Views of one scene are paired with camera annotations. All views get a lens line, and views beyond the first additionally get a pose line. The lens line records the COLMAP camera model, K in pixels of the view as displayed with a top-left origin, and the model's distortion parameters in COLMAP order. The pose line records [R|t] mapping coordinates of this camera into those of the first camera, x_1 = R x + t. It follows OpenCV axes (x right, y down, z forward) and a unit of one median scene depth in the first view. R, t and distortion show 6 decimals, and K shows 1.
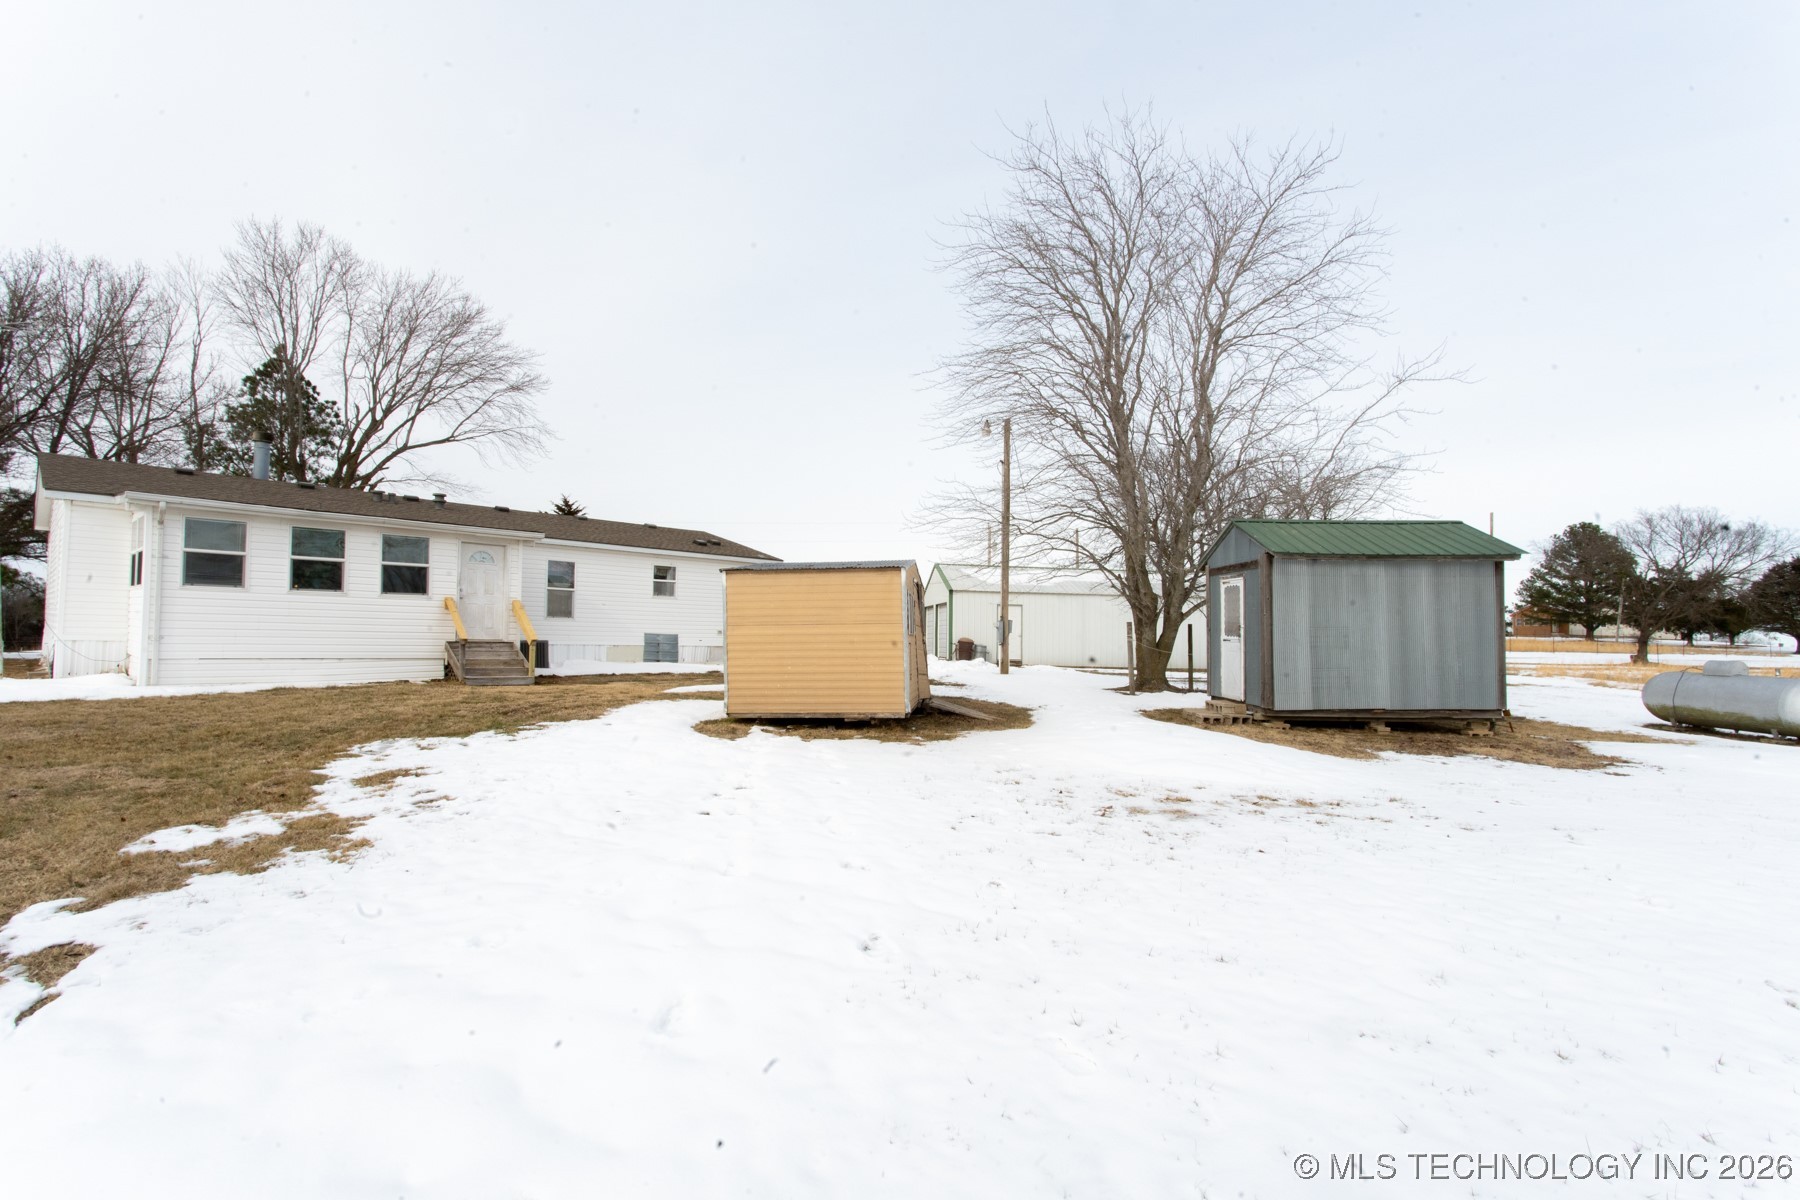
lens RADIAL K [[877.9, 0, 913.3], [0, 877.9, 600.8], [0, 0, 1]] dist [0.000160, 0.002244]
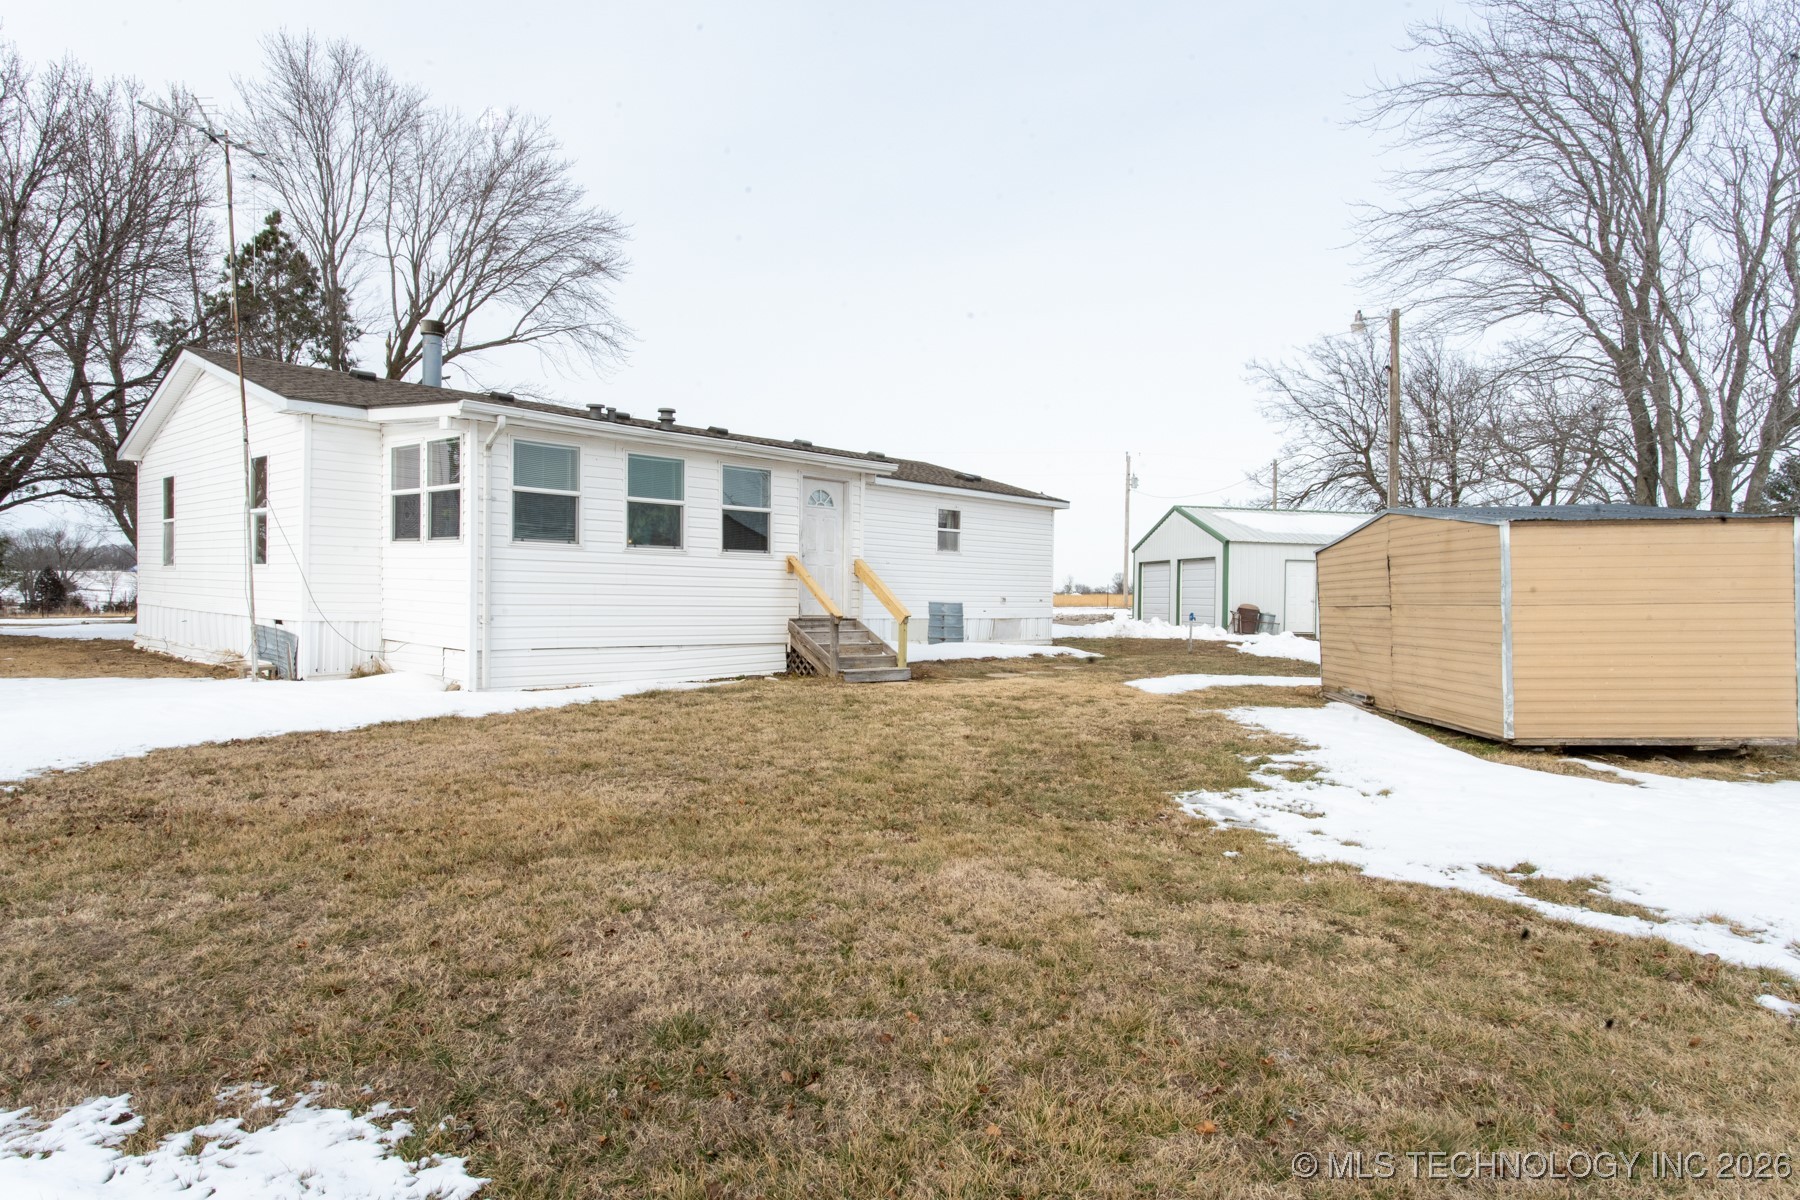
lens RADIAL K [[1072.2, 0, 889.5], [0, 1072.2, 598.3], [0, 0, 1]] dist [-0.004833, 0.001588]
pose [[0.999853, -0.001494, 0.017076, -0.350790], [0.000714, 0.998962, 0.045552, -0.006897], [-0.017126, -0.045533, 0.998816, 0.107985]]
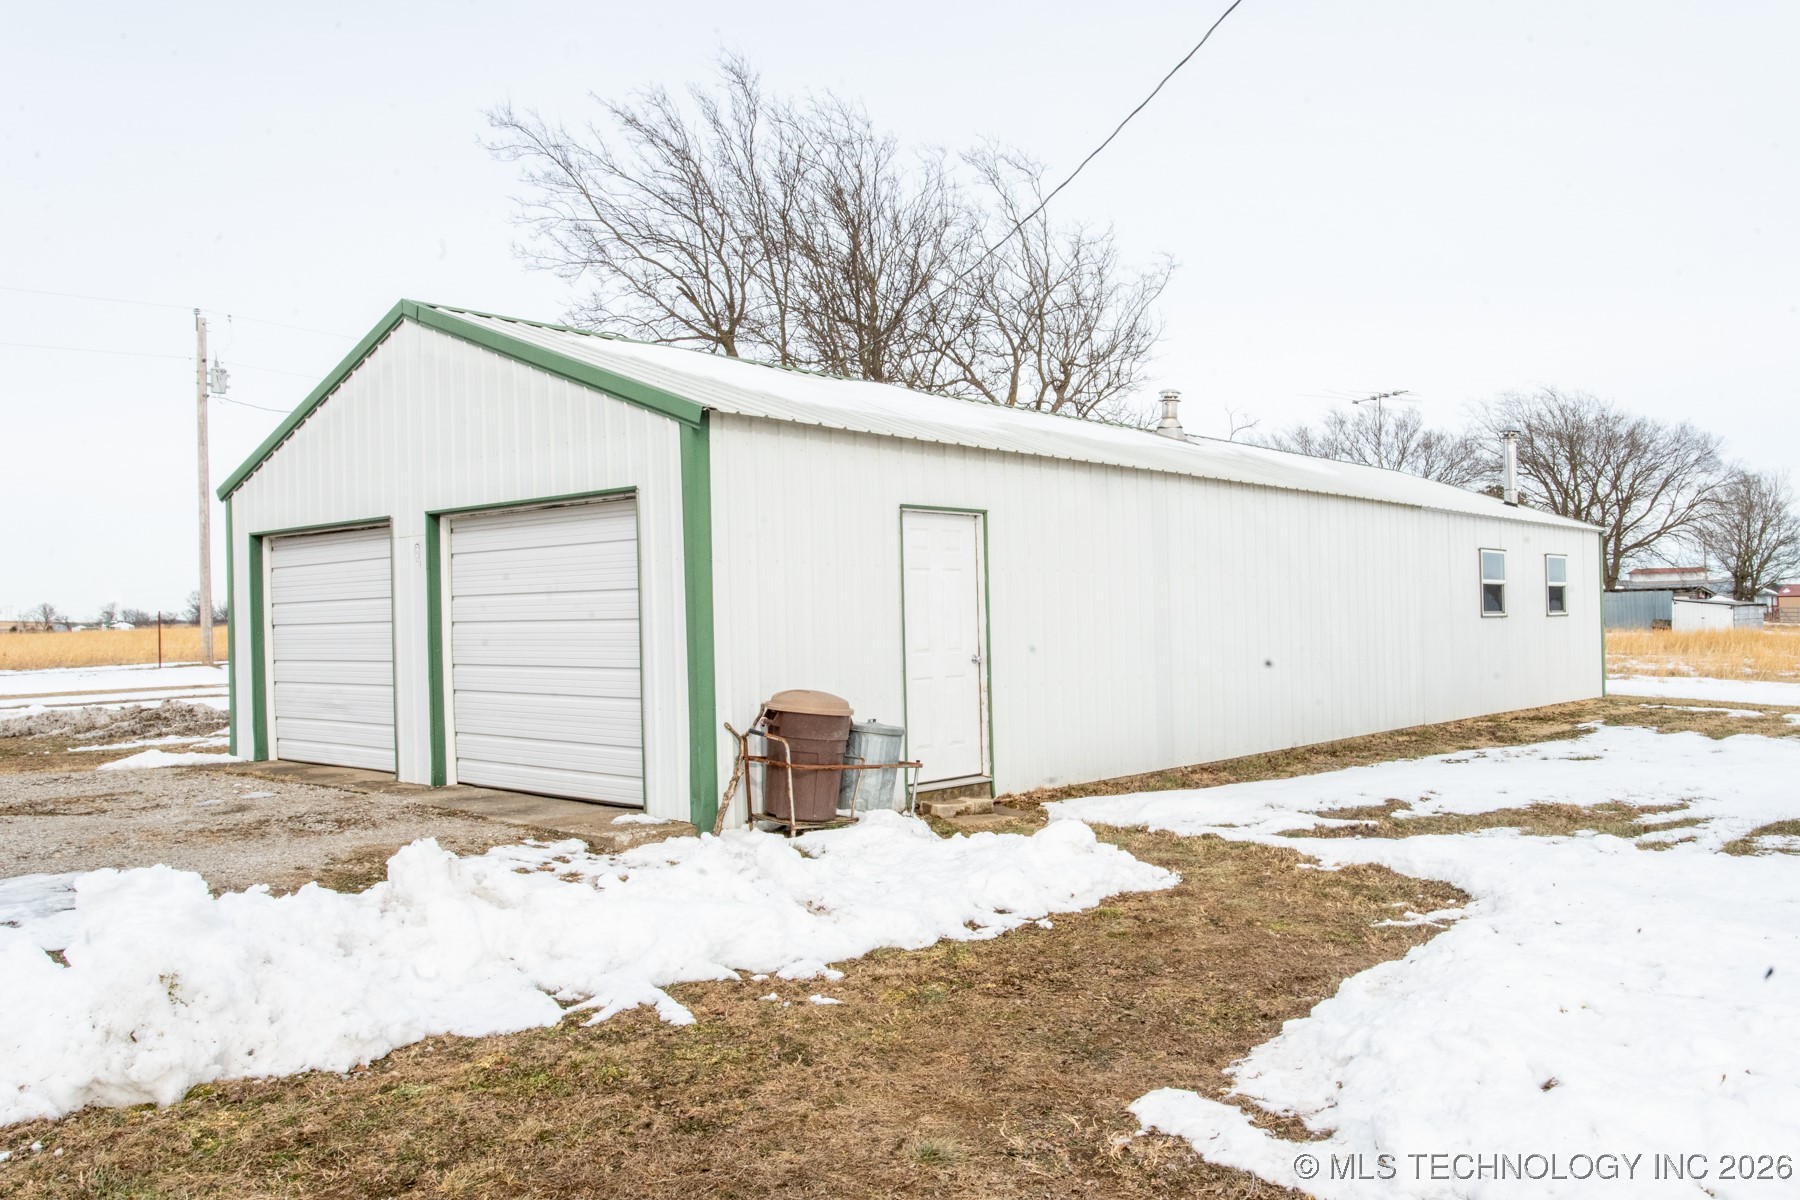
lens RADIAL K [[1161.3, 0, 901.5], [0, 1161.3, 592.8], [0, 0, 1]] dist [0.031477, 0.000318]
pose [[0.720089, -0.018488, 0.693636, -0.112553], [0.001624, 0.999687, 0.024959, 0.022413], [-0.693880, -0.016846, 0.719893, 1.085179]]
